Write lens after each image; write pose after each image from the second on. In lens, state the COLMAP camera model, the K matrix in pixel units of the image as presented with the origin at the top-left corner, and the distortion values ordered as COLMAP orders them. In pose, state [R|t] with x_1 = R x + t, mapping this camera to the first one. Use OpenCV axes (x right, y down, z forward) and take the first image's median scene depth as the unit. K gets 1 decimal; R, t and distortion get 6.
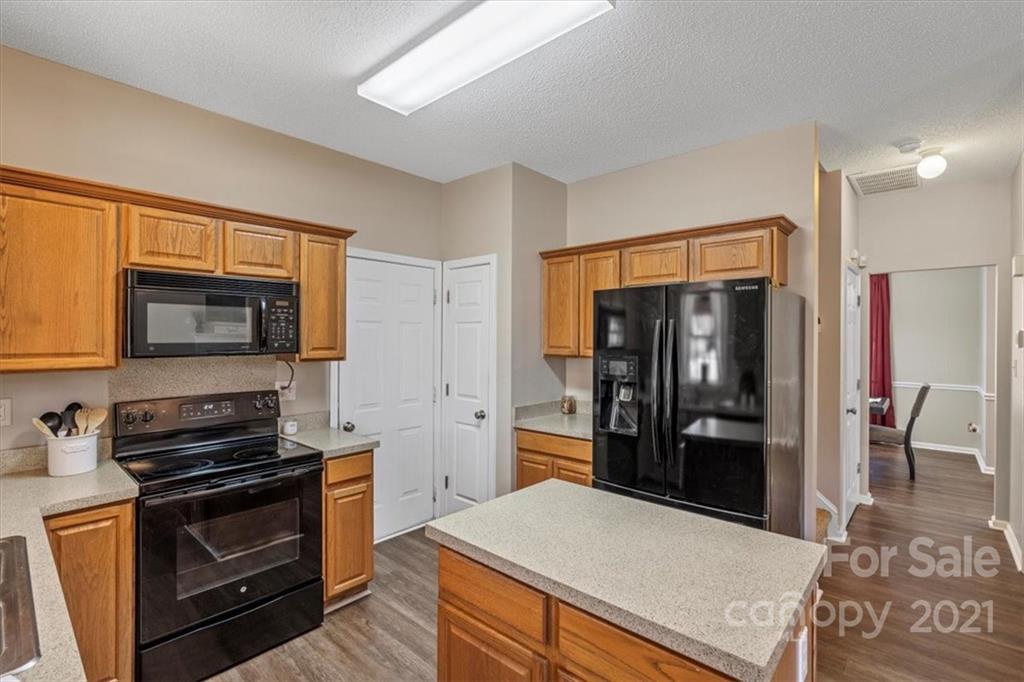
lens RADIAL K [[468.9, 0, 514.3], [0, 468.9, 337.2], [0, 0, 1]] dist [-0.011414, 0.010638]
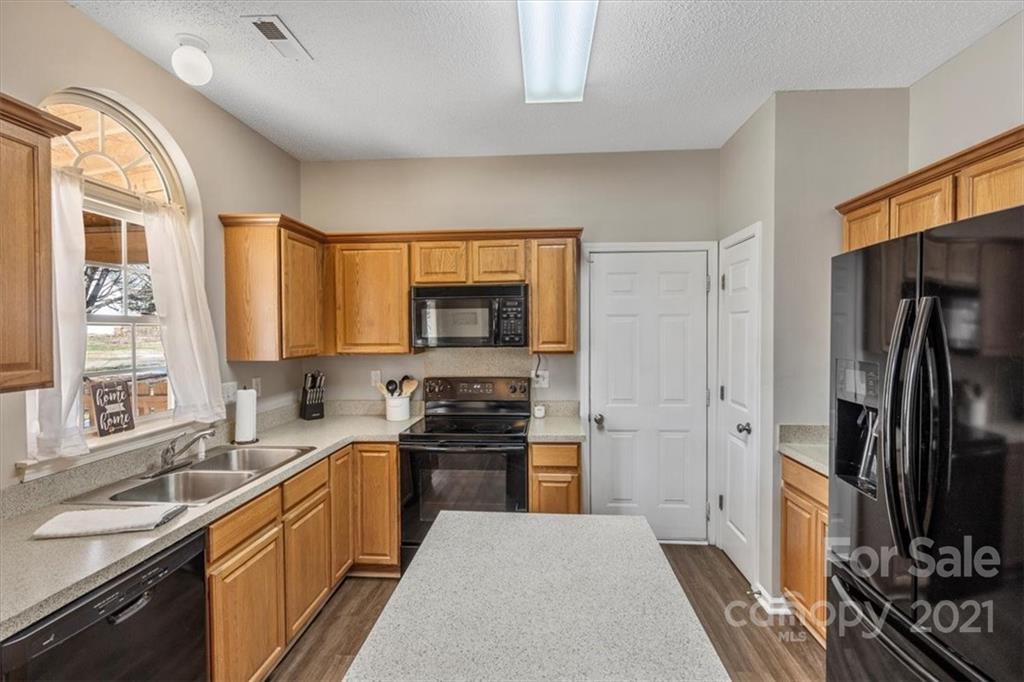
lens RADIAL K [[468.9, 0, 514.3], [0, 468.9, 337.2], [0, 0, 1]] dist [-0.011414, 0.010638]
pose [[0.615965, 0.002203, -0.787770, 0.421618], [0.007893, 0.999929, 0.008968, 0.001791], [0.787734, -0.011742, 0.615904, 0.277676]]
